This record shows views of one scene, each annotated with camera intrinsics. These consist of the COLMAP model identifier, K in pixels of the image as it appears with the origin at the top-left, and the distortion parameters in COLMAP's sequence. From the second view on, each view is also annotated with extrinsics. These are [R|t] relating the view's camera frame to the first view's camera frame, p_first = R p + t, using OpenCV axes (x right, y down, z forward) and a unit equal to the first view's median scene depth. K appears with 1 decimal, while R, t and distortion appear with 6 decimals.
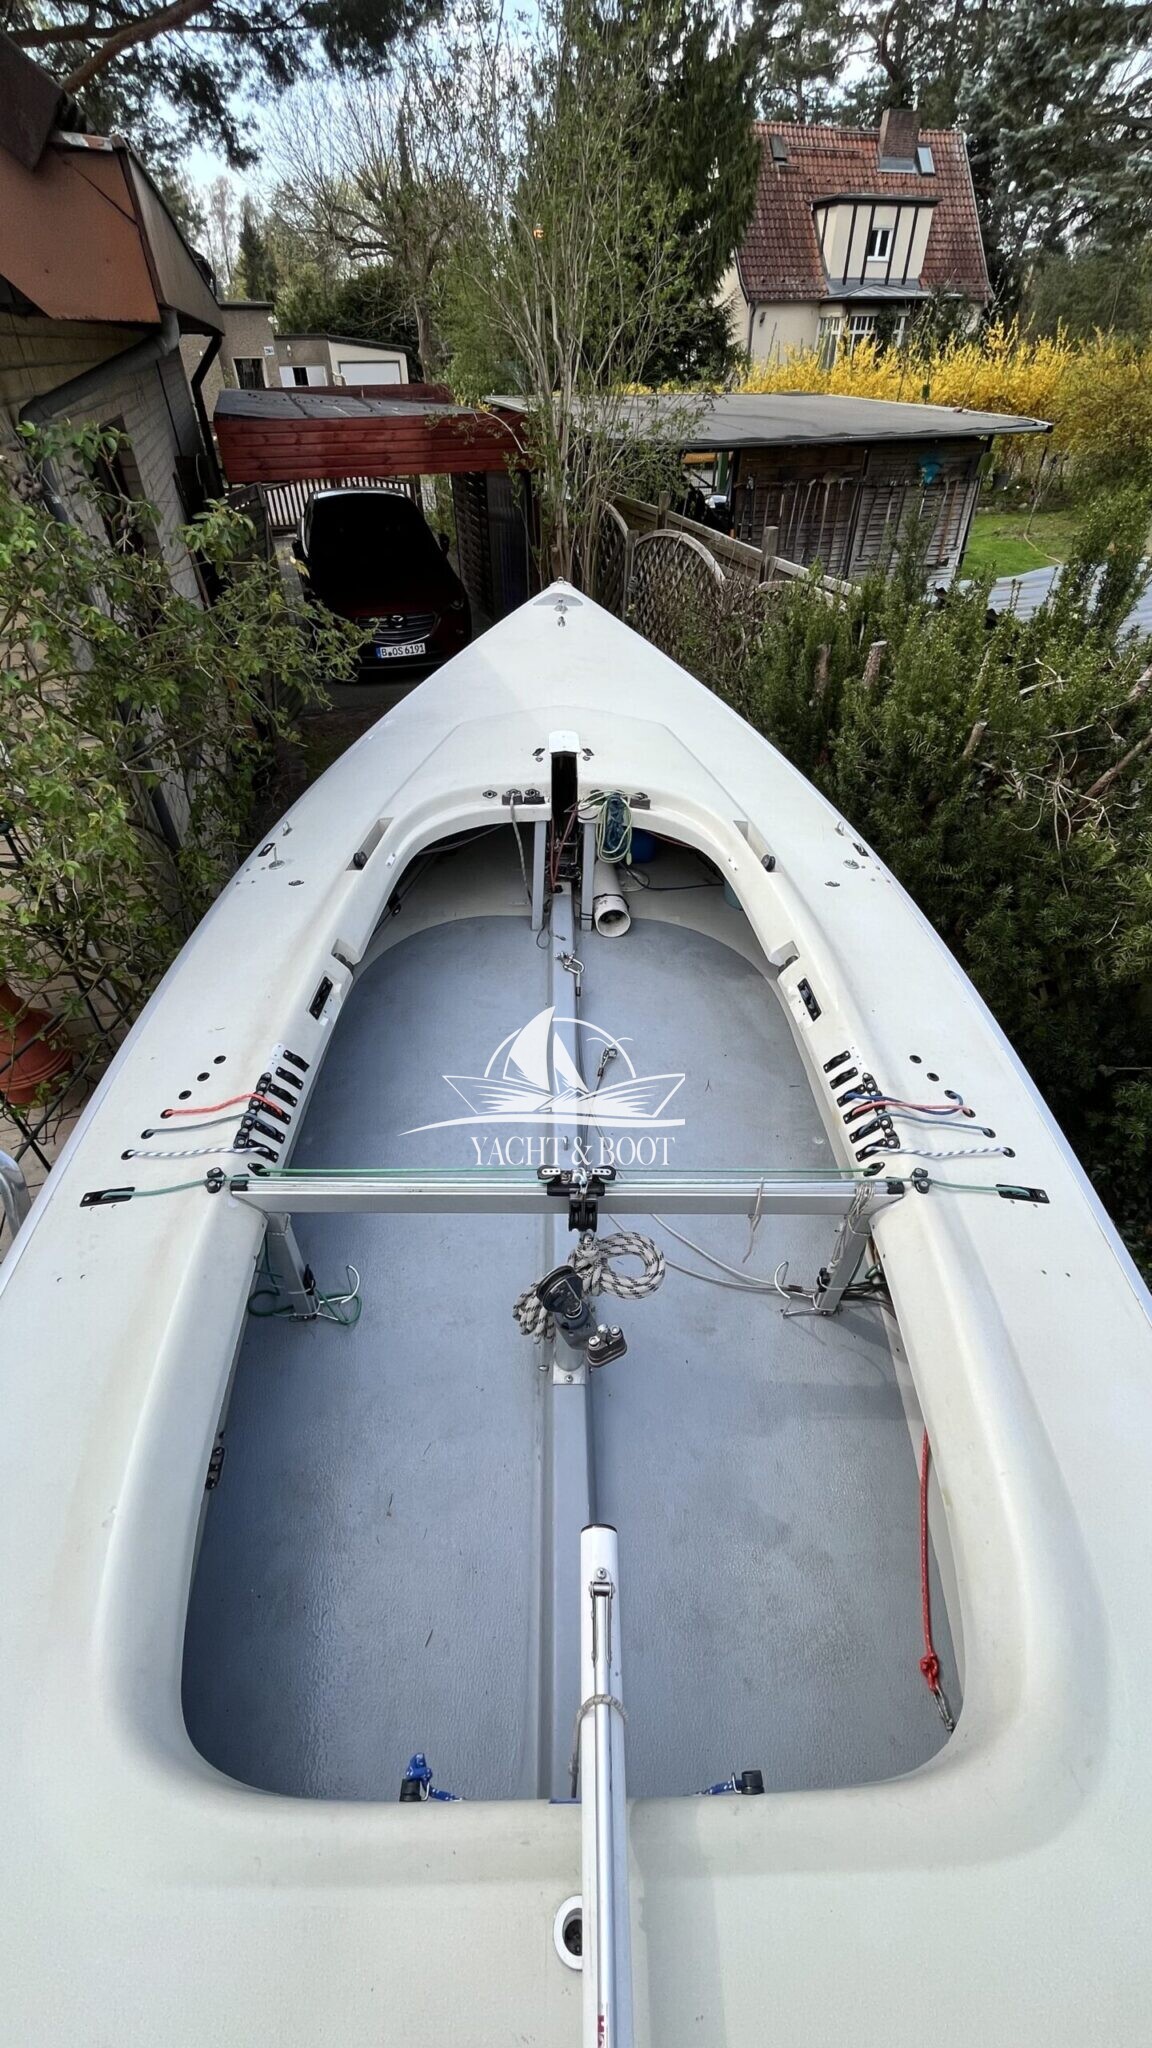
lens RADIAL K [[827.0, 0, 576.0], [0, 827.0, 1024.0], [0, 0, 1]] dist [-0.002114, -0.000089]
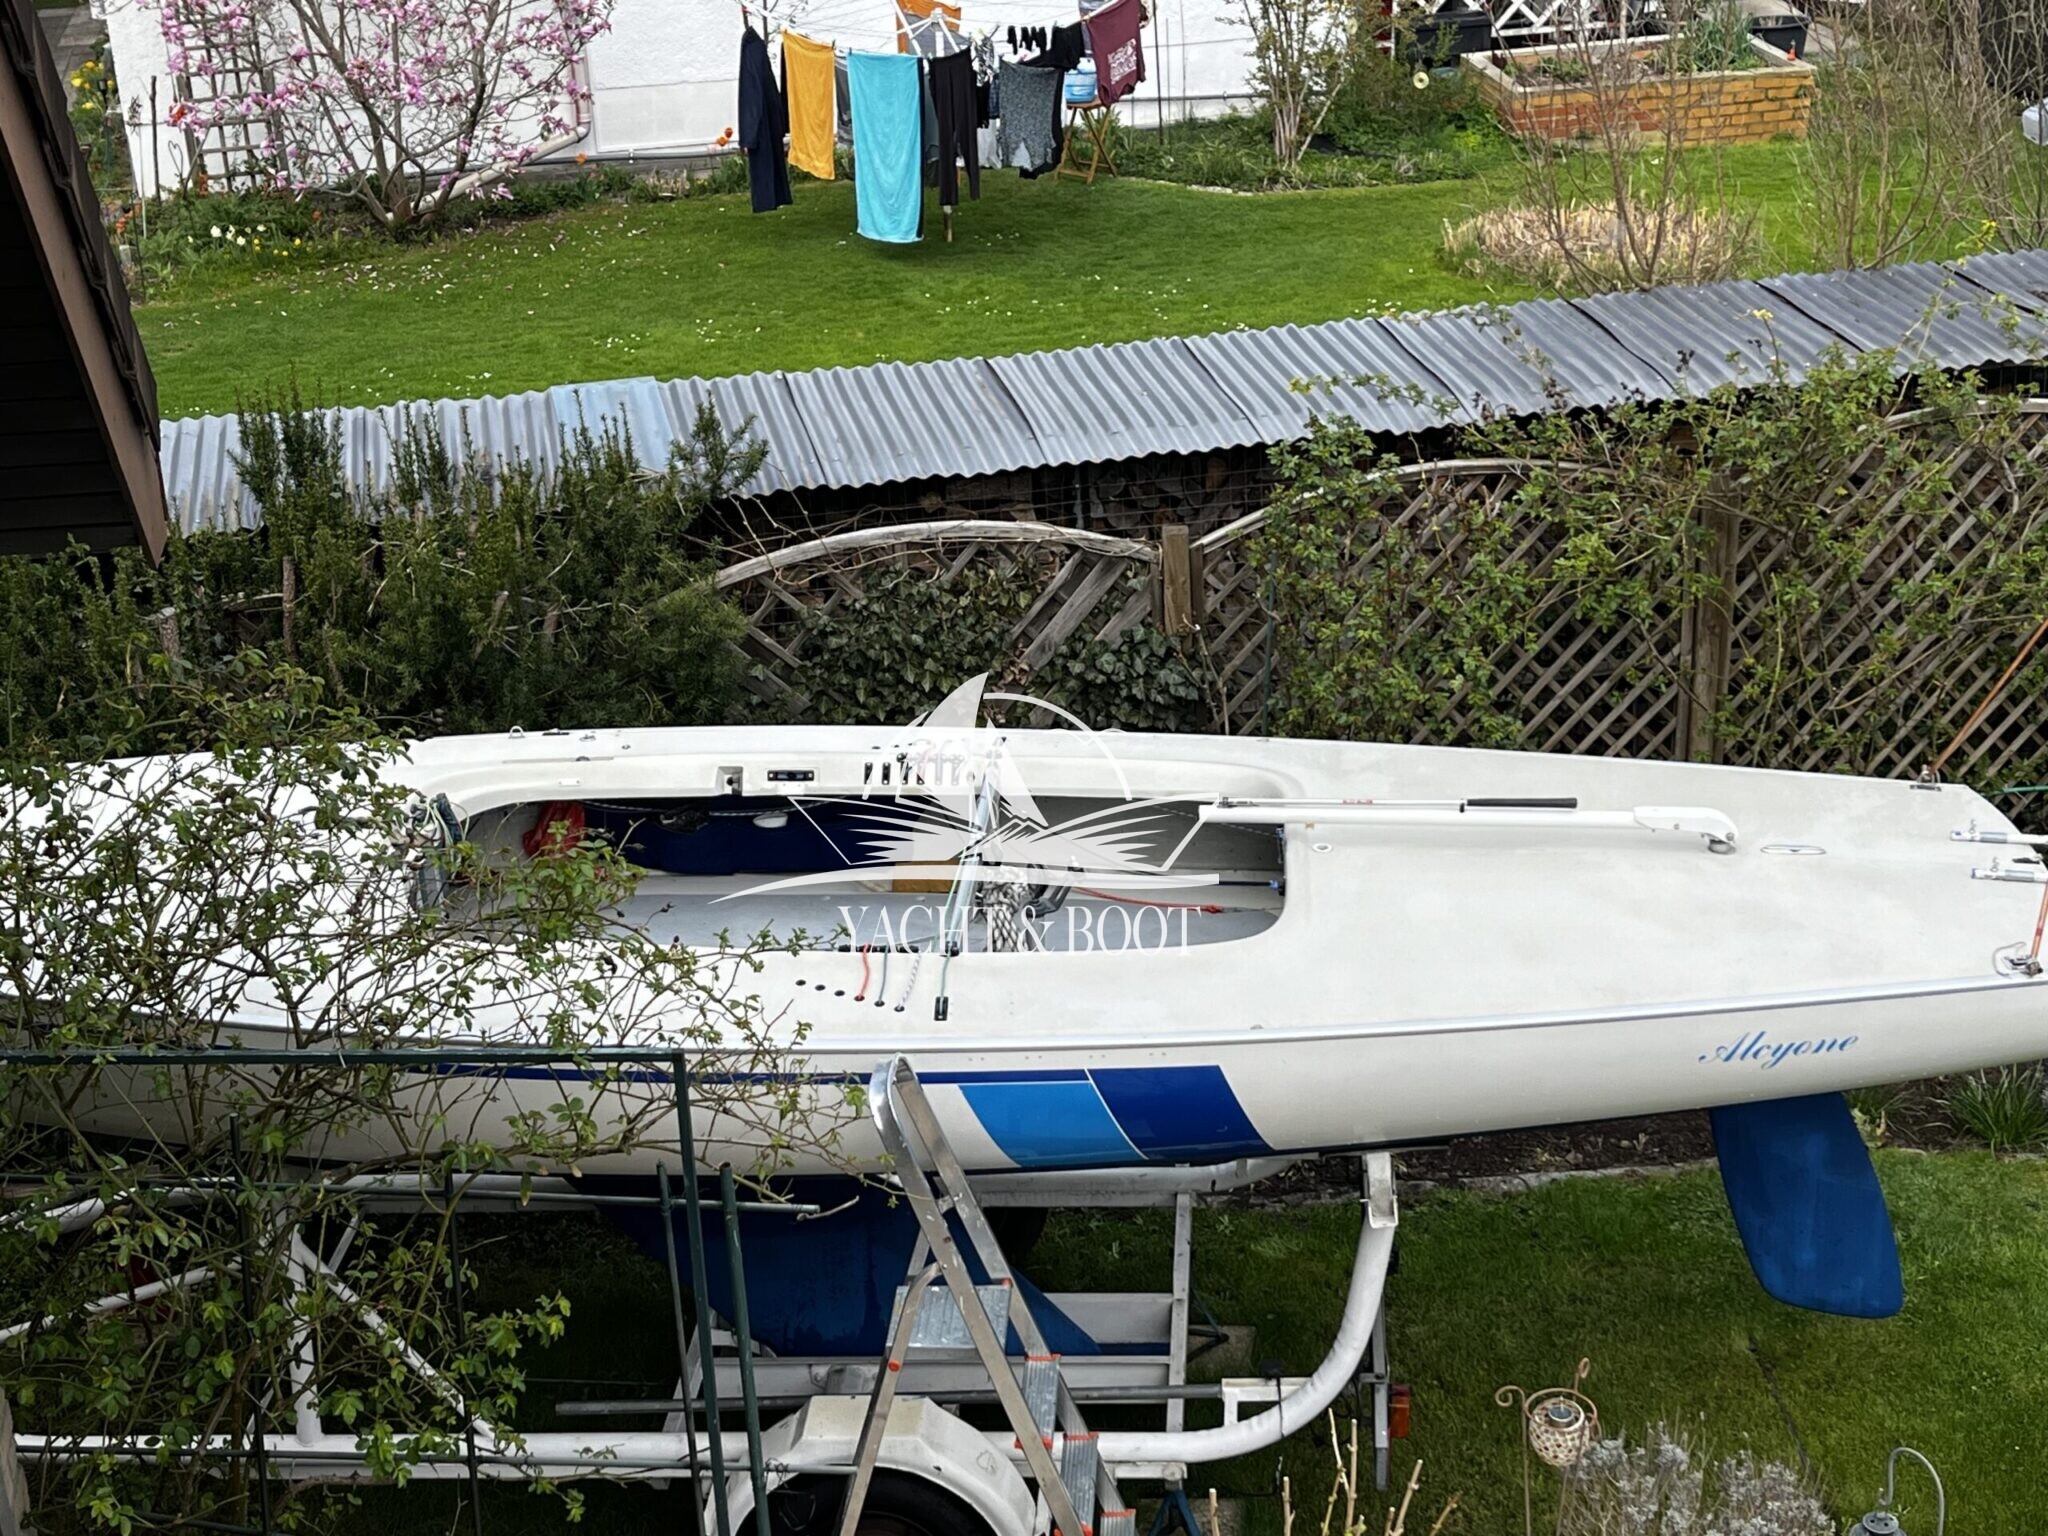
lens RADIAL K [[2859.7, 0, 1024.0], [0, 2859.7, 768.0], [0, 0, 1]] dist [0.008576, 0.001894]
pose [[0.083162, -0.396261, 0.914364, -1.083919], [0.664326, 0.705966, 0.245526, -0.259149], [-0.742803, 0.587017, 0.321956, -0.185927]]
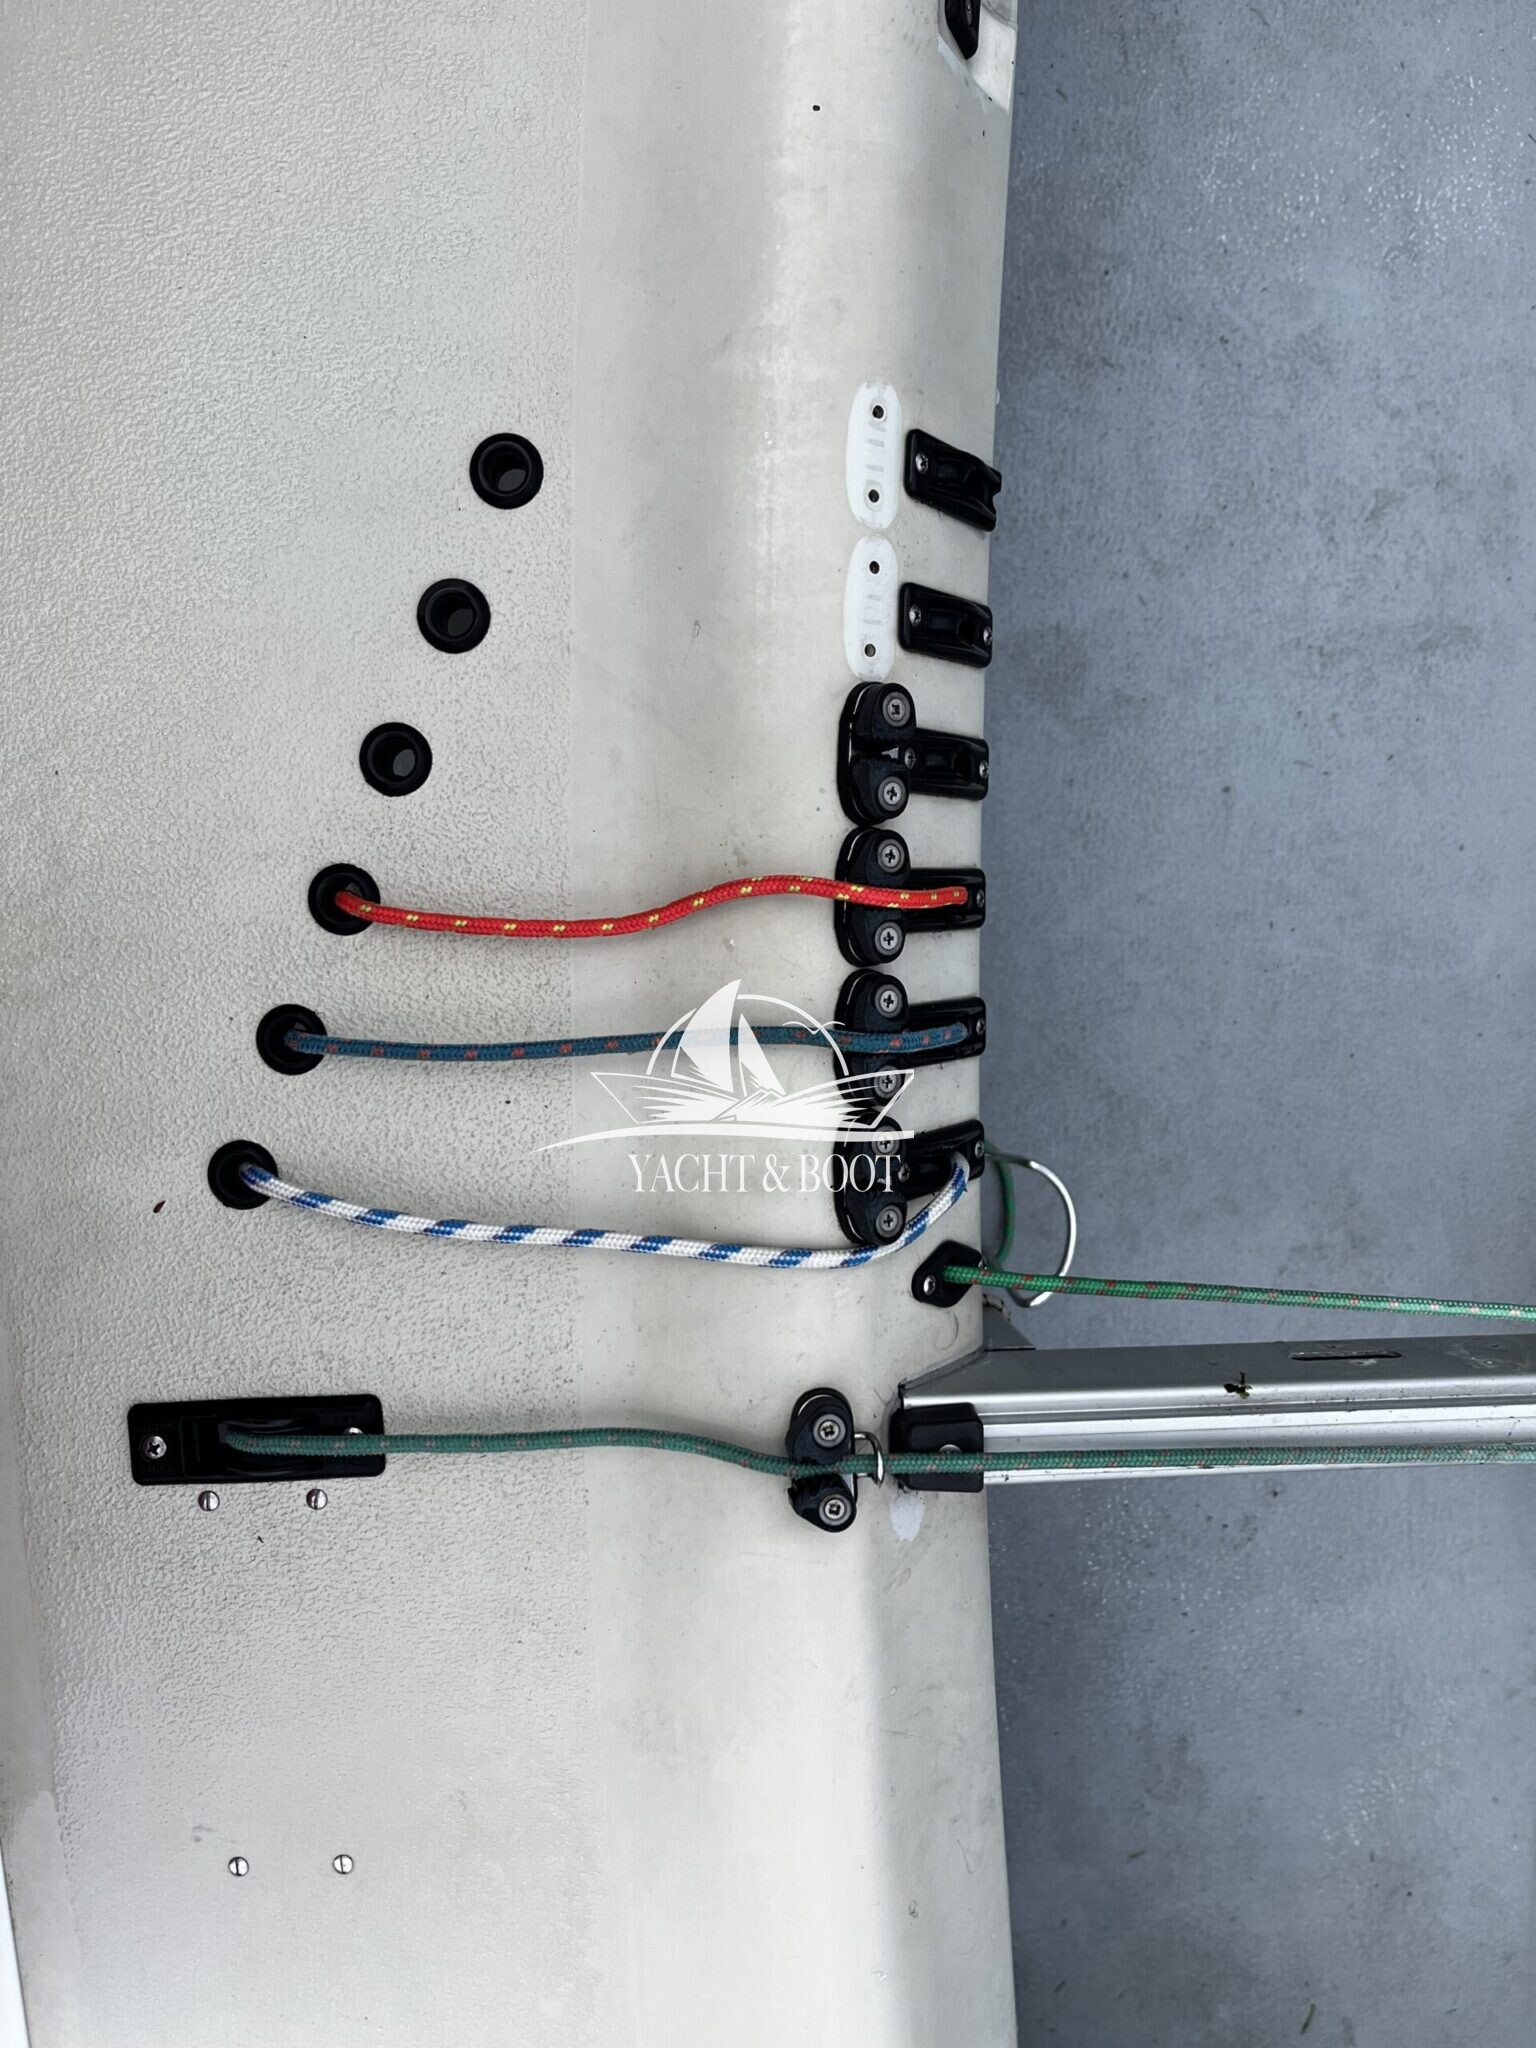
lens RADIAL K [[1542.3, 0, 750.0], [0, 1542.3, 1033.0], [0, 0, 1]] dist [0.083908, -0.127722]
pose [[0.996381, -0.000685, 0.085001, -0.114375], [-0.068474, 0.586057, 0.807371, -0.040686], [-0.050368, -0.810270, 0.583889, 0.203010]]
